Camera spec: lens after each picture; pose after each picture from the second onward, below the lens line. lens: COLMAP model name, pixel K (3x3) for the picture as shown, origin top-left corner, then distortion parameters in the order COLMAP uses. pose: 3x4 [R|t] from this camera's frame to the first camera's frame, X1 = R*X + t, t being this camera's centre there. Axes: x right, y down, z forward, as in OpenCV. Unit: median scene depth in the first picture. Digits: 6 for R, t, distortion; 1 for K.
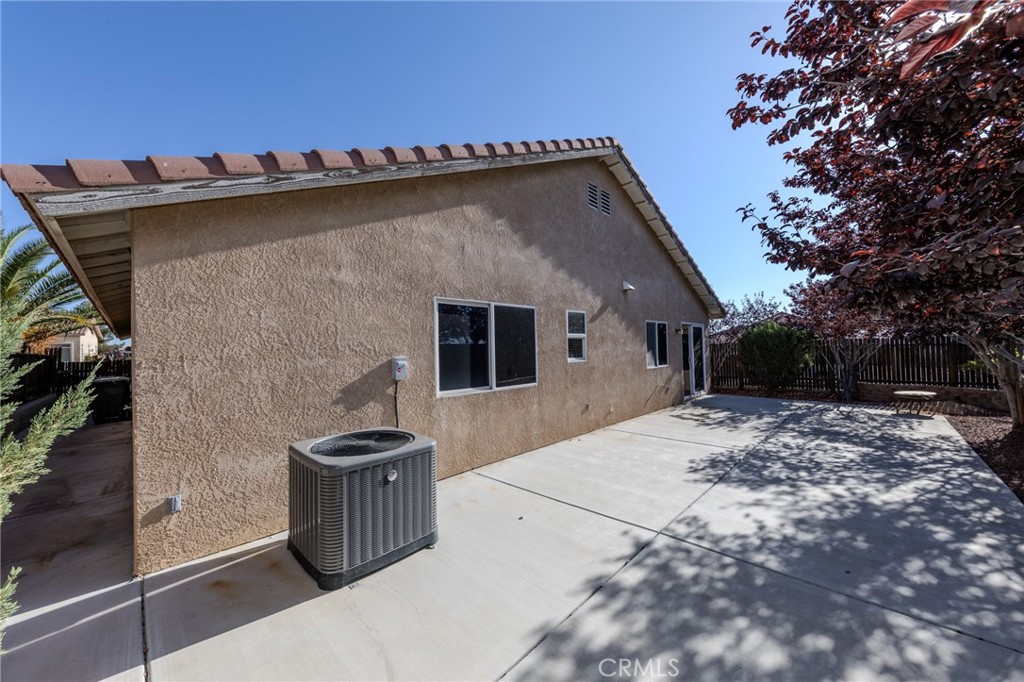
lens RADIAL K [[375.6, 0, 506.4], [0, 375.6, 344.0], [0, 0, 1]] dist [0.001577, 0.000560]
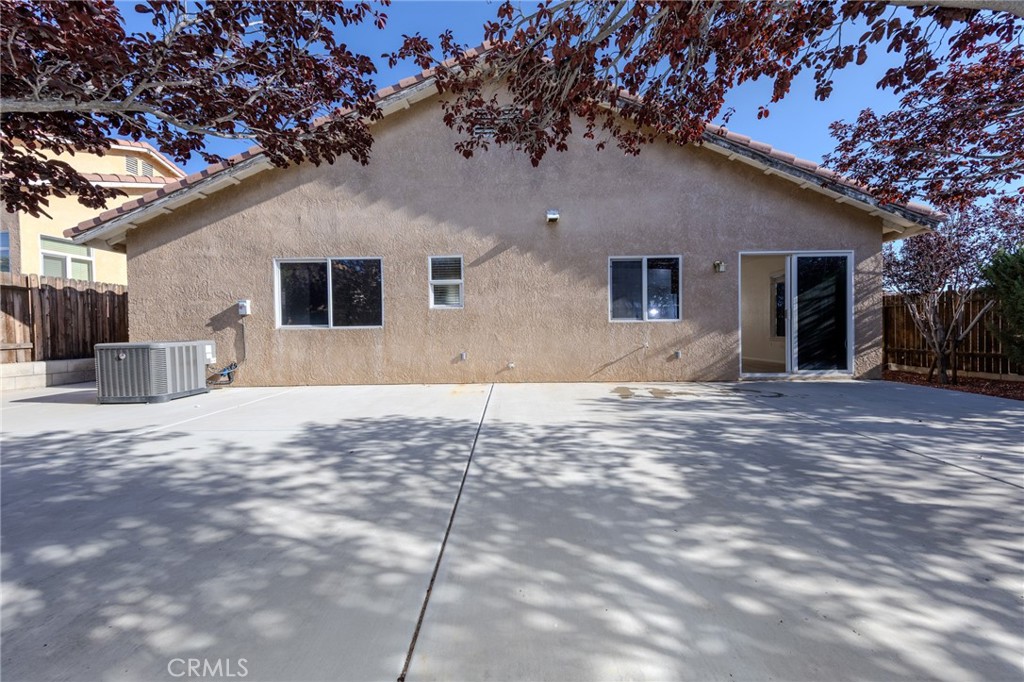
lens RADIAL K [[320.8, 0, 507.3], [0, 320.8, 336.4], [0, 0, 1]] dist [0.008514, -0.000319]
pose [[0.690858, 0.028064, -0.722446, 1.307191], [0.007113, 0.998934, 0.045606, 0.119824], [0.722956, -0.036646, 0.689922, 0.780883]]
